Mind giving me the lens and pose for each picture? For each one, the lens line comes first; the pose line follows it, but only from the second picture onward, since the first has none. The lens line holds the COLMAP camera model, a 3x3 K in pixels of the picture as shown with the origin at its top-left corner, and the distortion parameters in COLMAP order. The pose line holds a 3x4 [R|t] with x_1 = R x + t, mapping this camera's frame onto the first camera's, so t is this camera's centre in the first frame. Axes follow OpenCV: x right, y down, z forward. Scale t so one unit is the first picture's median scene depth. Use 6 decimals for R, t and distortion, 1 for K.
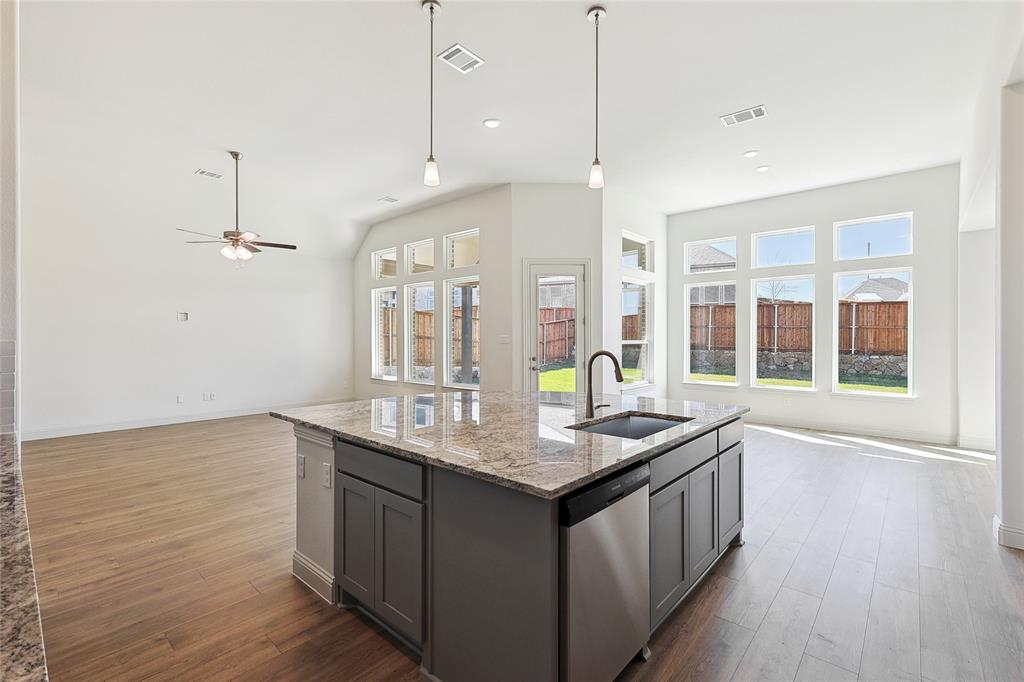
lens RADIAL K [[451.2, 0, 519.1], [0, 451.2, 337.0], [0, 0, 1]] dist [-0.003345, -0.000461]
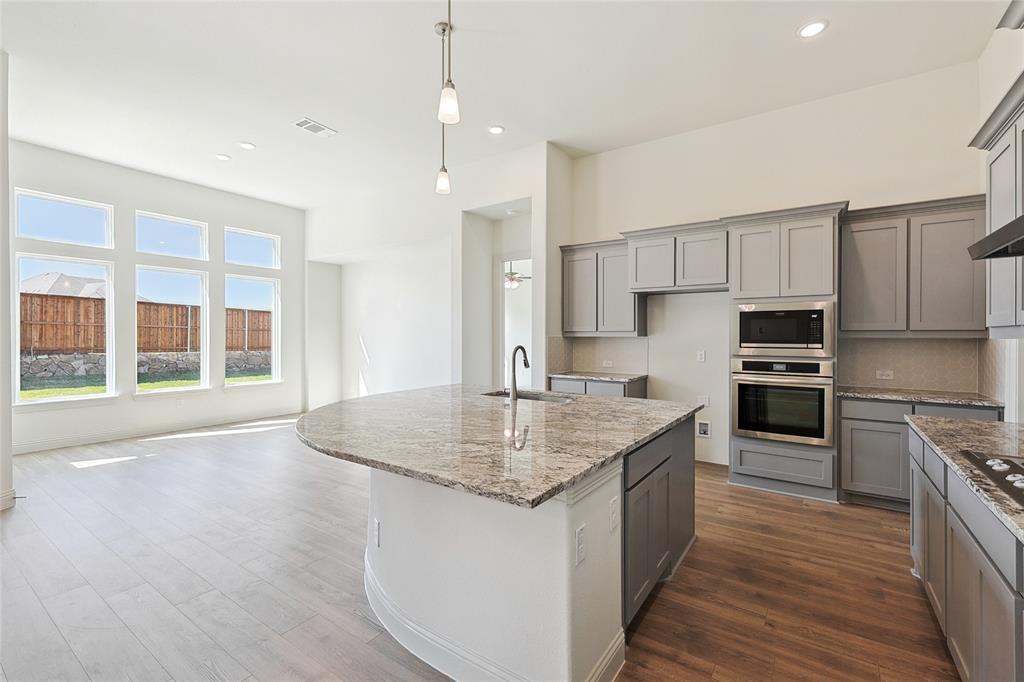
lens RADIAL K [[451.2, 0, 505.7], [0, 451.2, 339.1], [0, 0, 1]] dist [-0.003345, -0.000461]
pose [[-0.106833, -0.007424, 0.994249, -0.308103], [-0.003130, 0.999970, 0.007130, 0.000863], [-0.994272, -0.002350, -0.106853, 0.334033]]
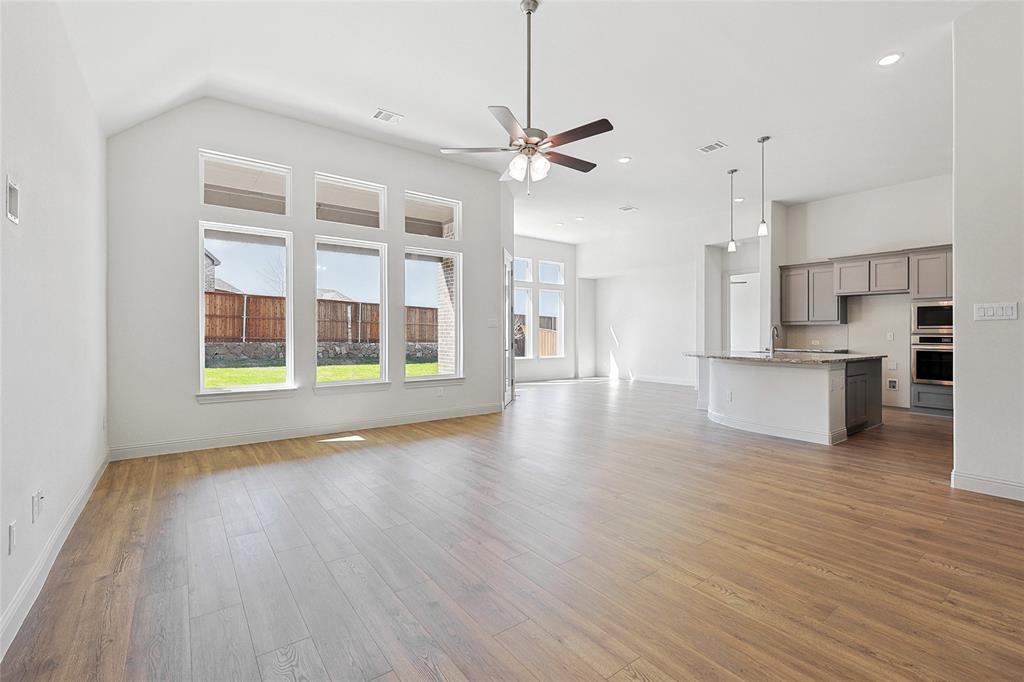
lens RADIAL K [[451.2, 0, 501.1], [0, 451.2, 335.0], [0, 0, 1]] dist [-0.003345, -0.000461]
pose [[0.219936, -0.001567, 0.975513, -0.754451], [-0.002624, 0.999994, 0.002198, 0.022548], [-0.975511, -0.003043, 0.219930, 0.555997]]
